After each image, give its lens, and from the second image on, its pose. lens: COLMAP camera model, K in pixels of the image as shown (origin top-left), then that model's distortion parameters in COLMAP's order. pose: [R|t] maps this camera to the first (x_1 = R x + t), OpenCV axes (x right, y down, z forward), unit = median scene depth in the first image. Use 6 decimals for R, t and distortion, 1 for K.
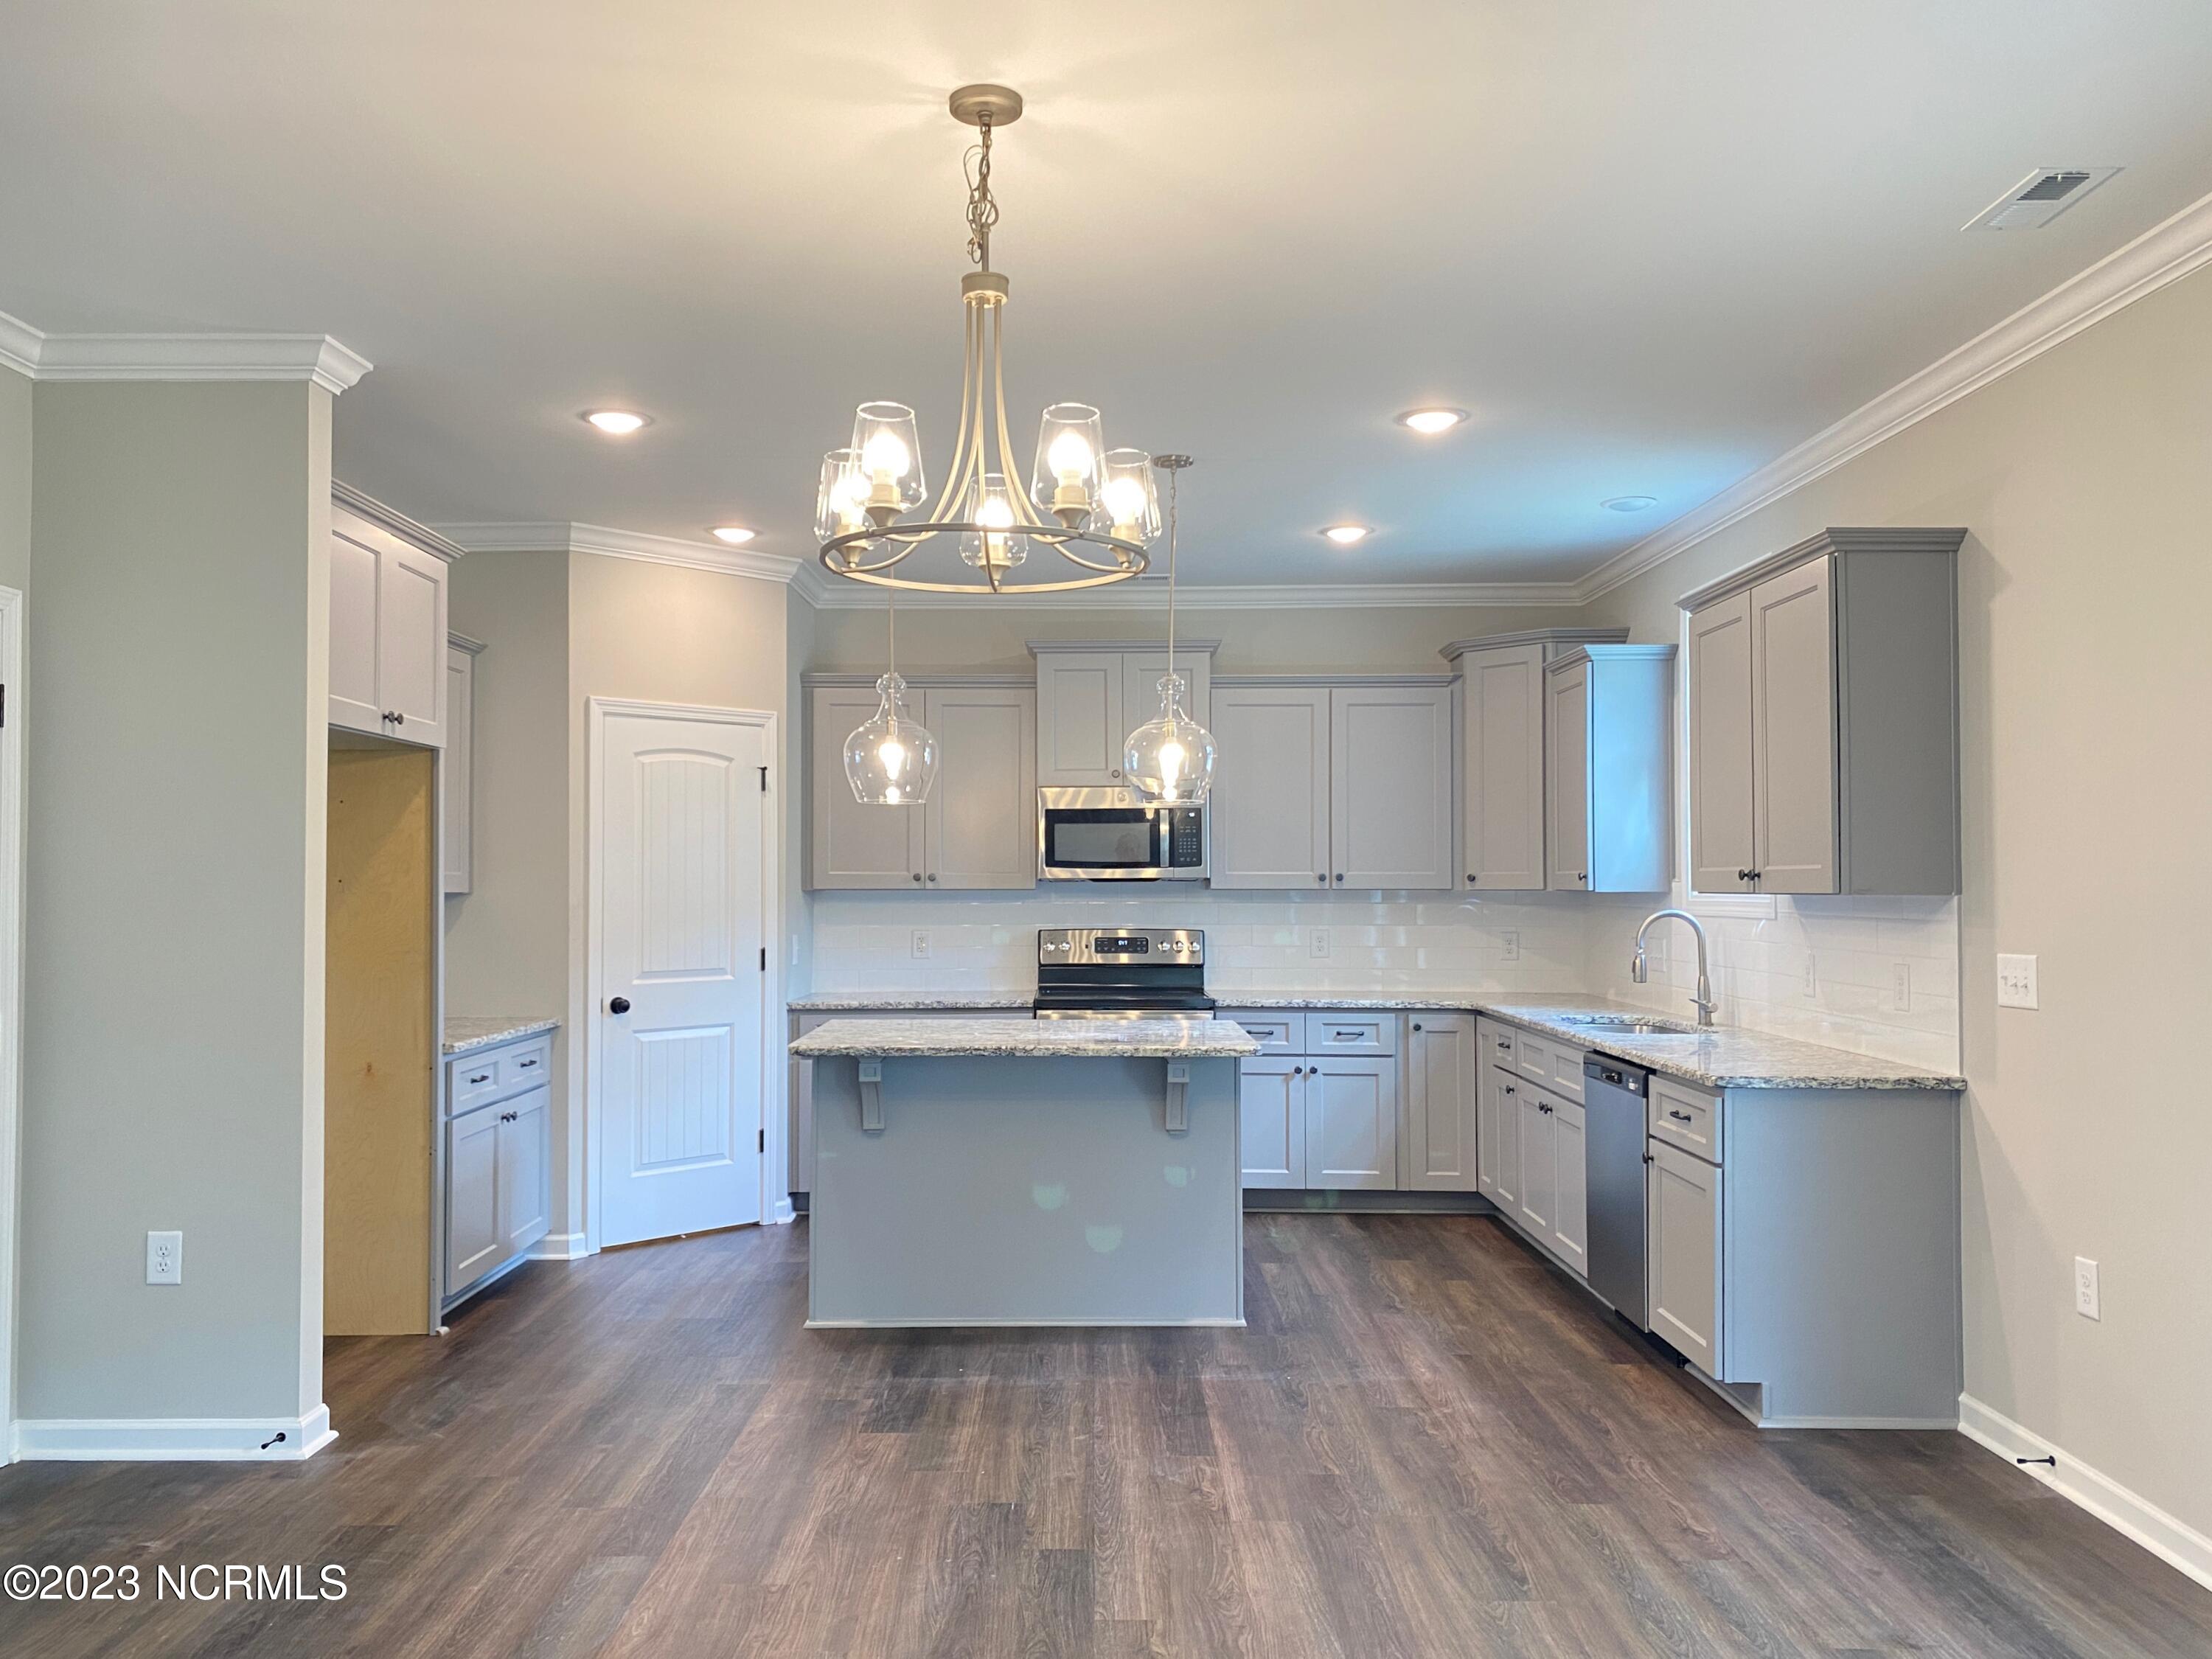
lens RADIAL K [[1649.2, 0, 1106.0], [0, 1649.2, 829.5], [0, 0, 1]] dist [0.132387, -0.289452]
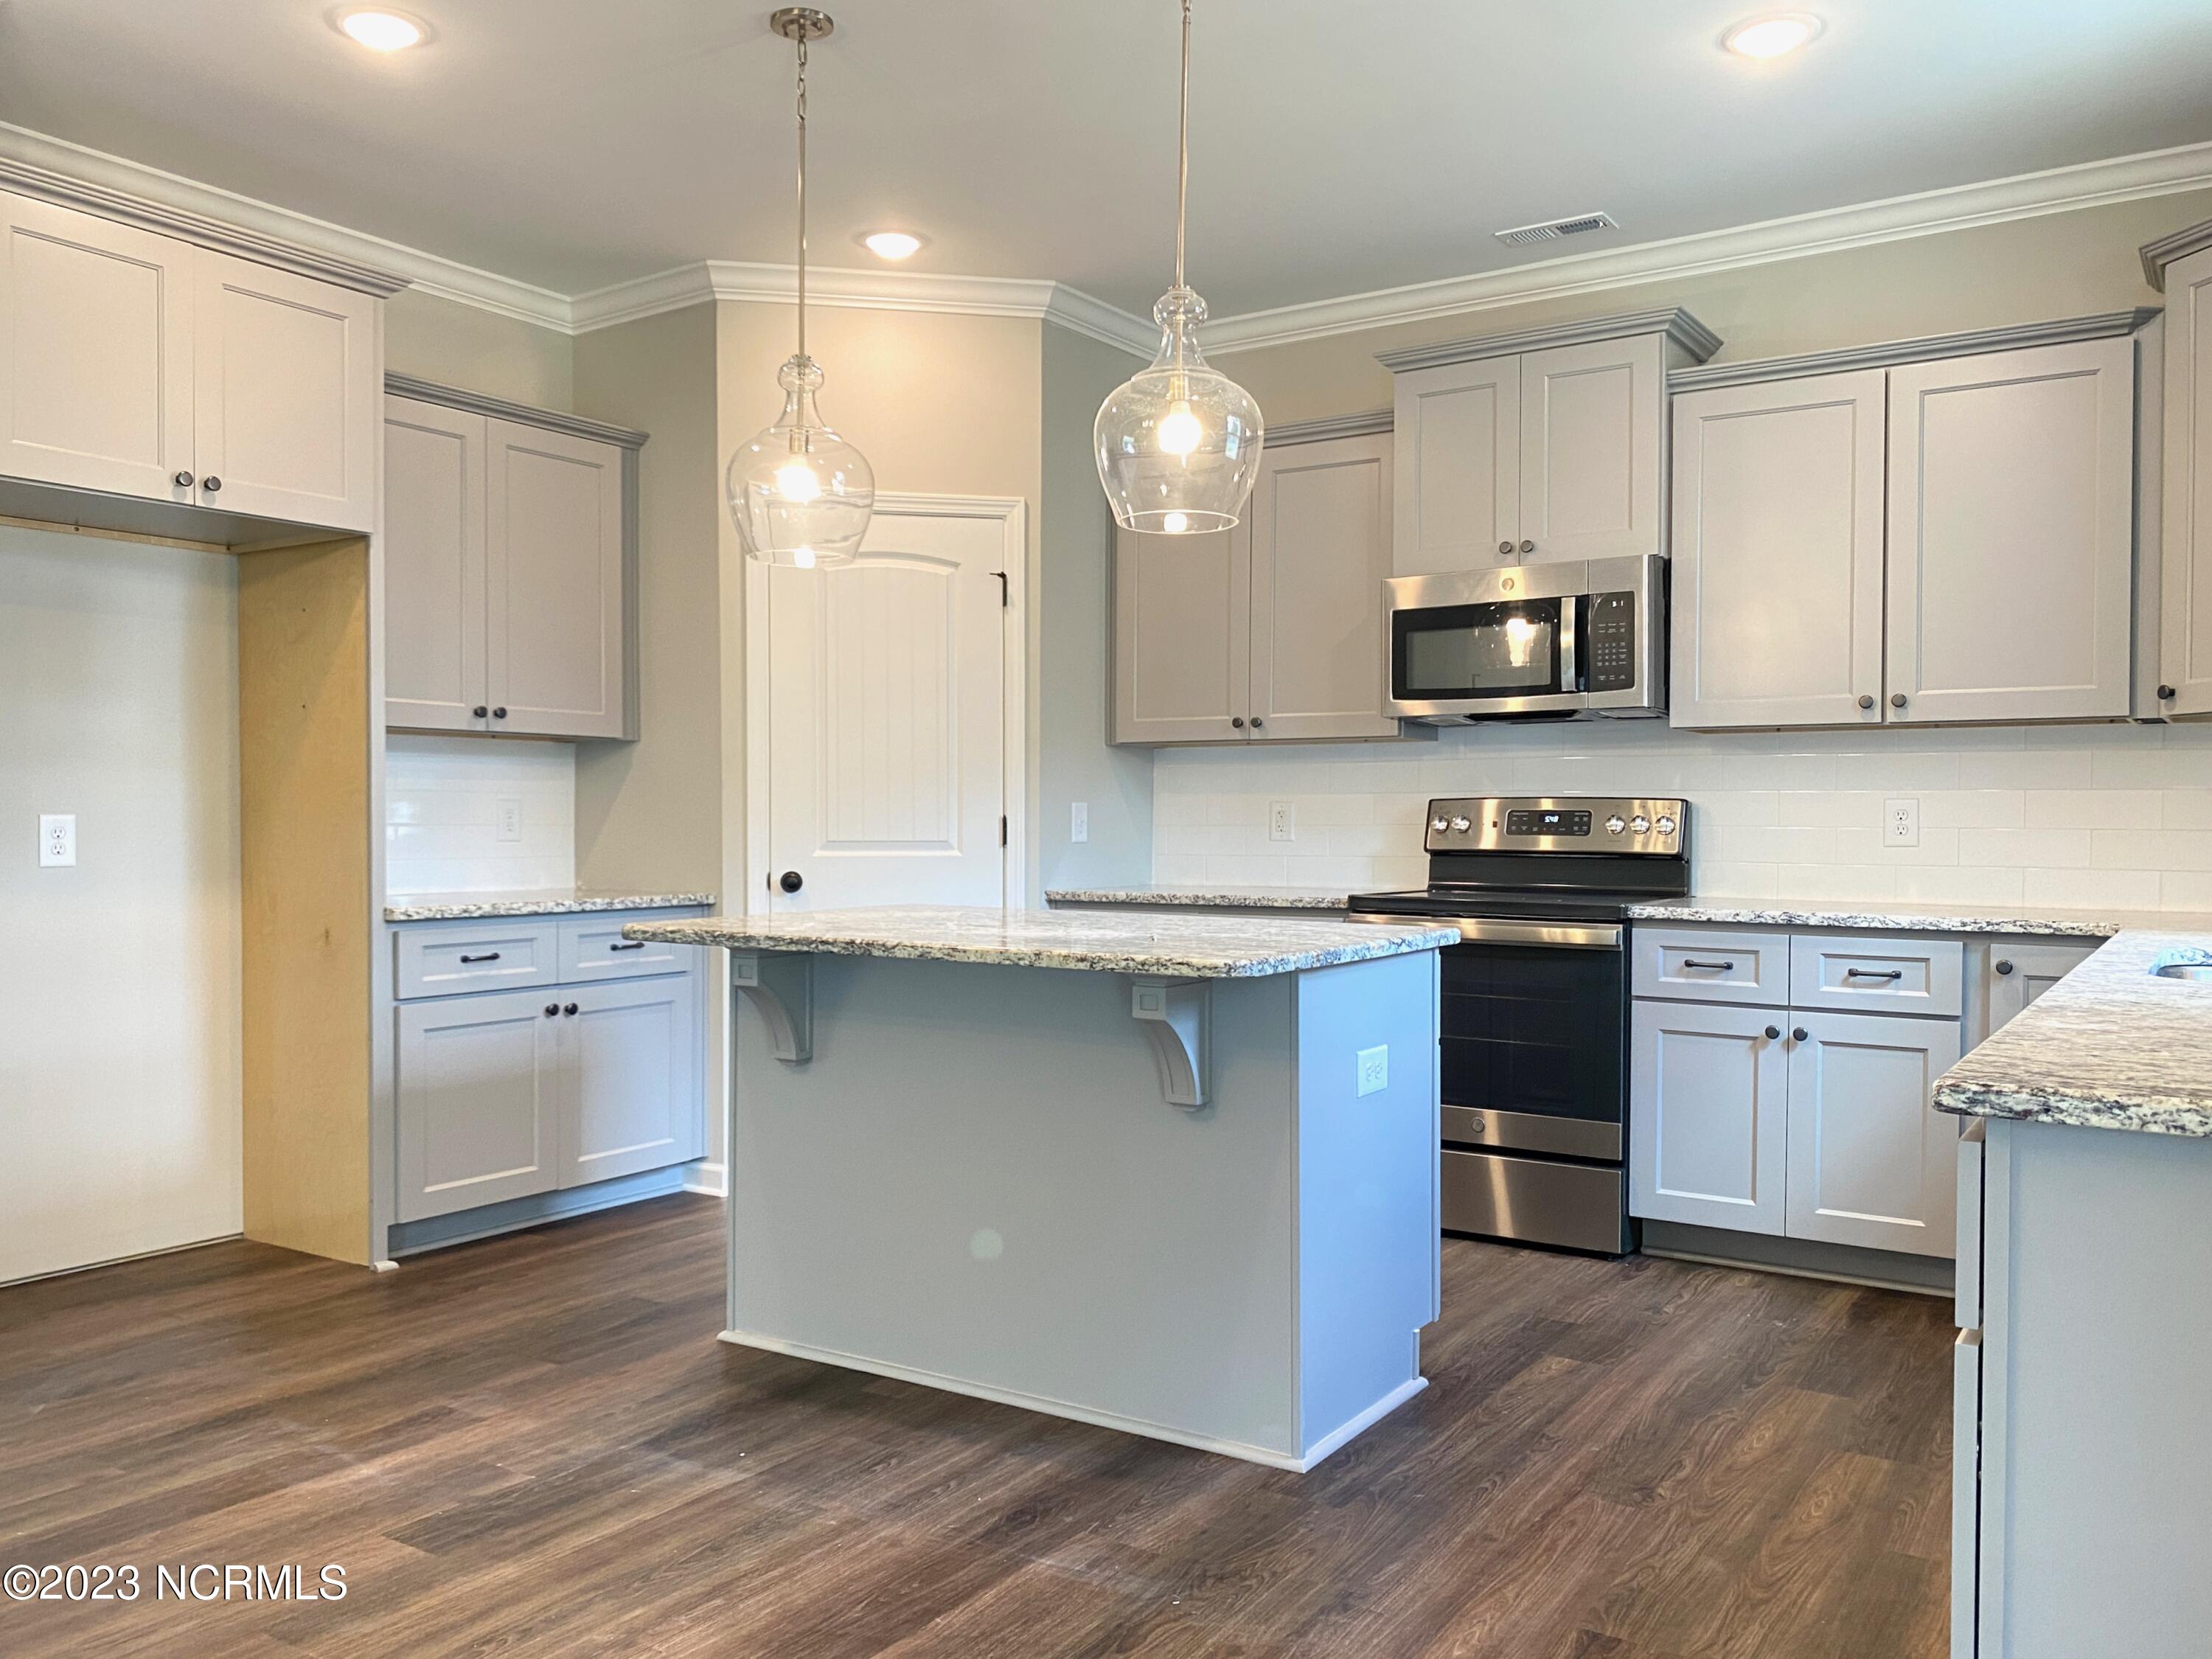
lens RADIAL K [[1731.7, 0, 1106.0], [0, 1731.7, 829.5], [0, 0, 1]] dist [0.060739, -0.093070]
pose [[0.835358, 0.006489, -0.549668, 0.291868], [0.015893, 0.999227, 0.035949, 0.056402], [0.549476, -0.038766, 0.834610, 0.422340]]
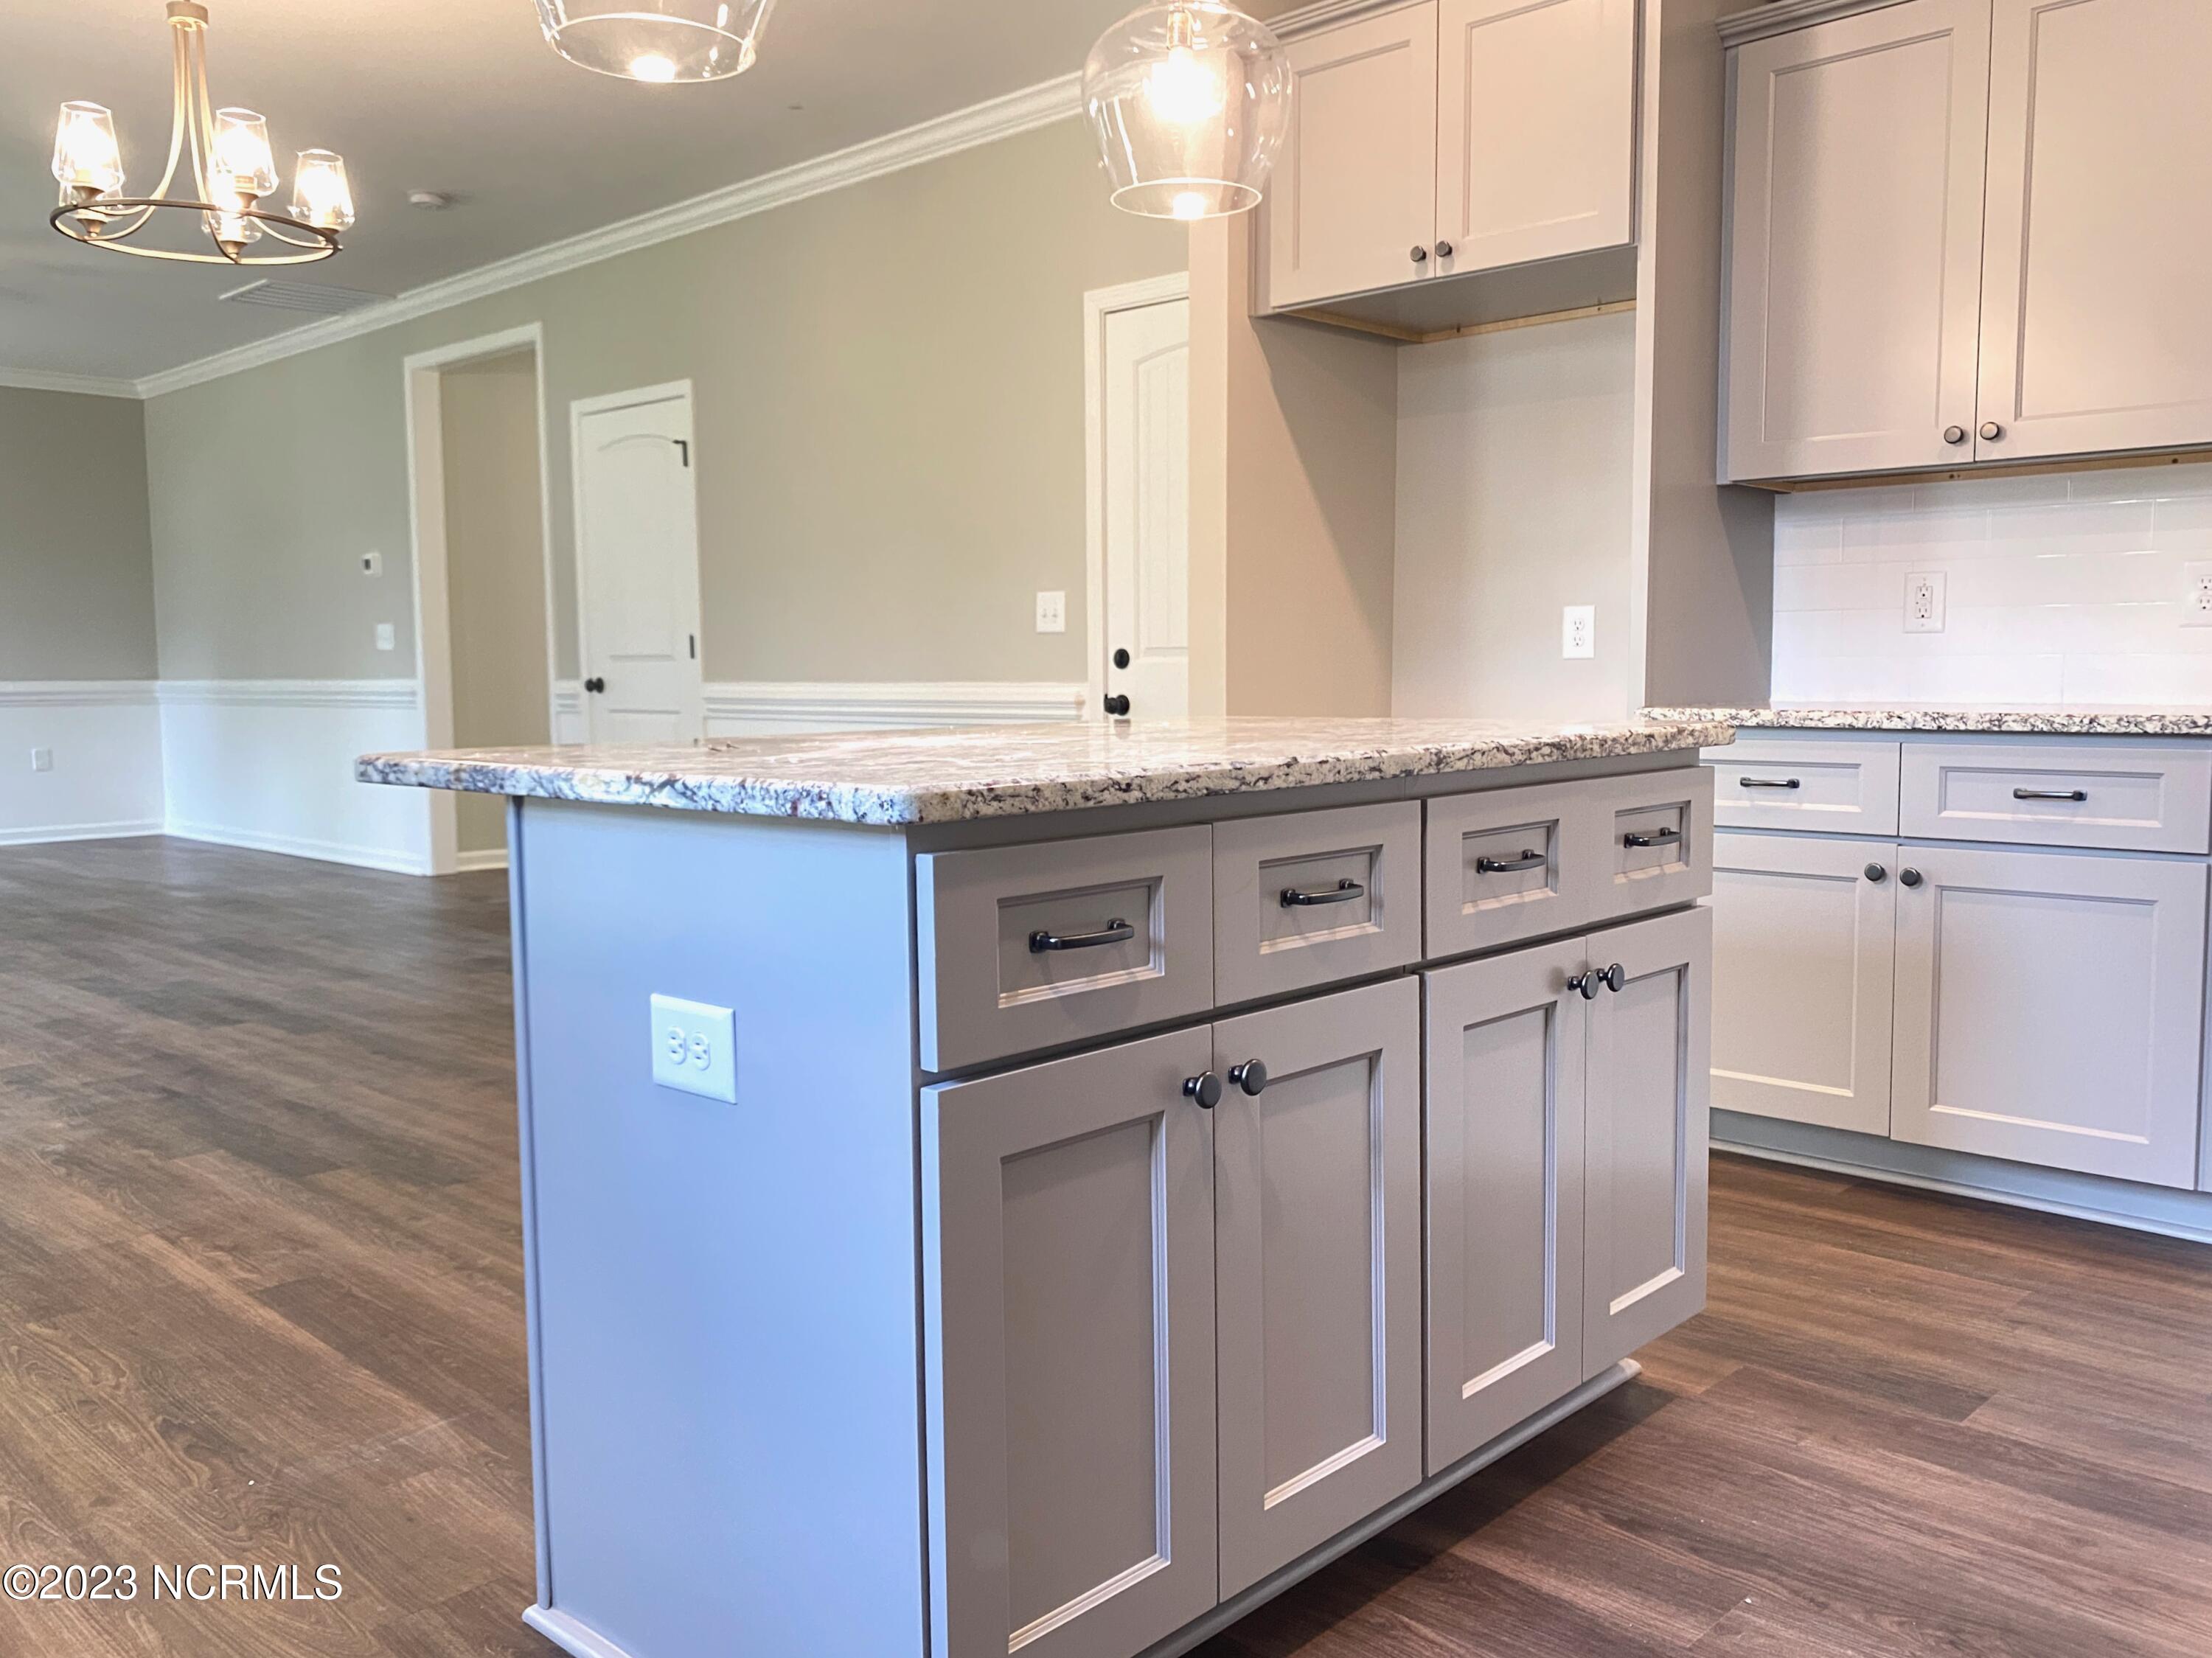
lens RADIAL K [[1806.9, 0, 1099.9], [0, 1806.9, 830.6], [0, 0, 1]] dist [0.005900, 0.005126]
pose [[-0.698974, 0.070881, -0.711626, 0.212790], [0.033337, 0.997224, 0.066584, 0.103070], [0.714370, 0.022817, -0.699396, 1.132462]]
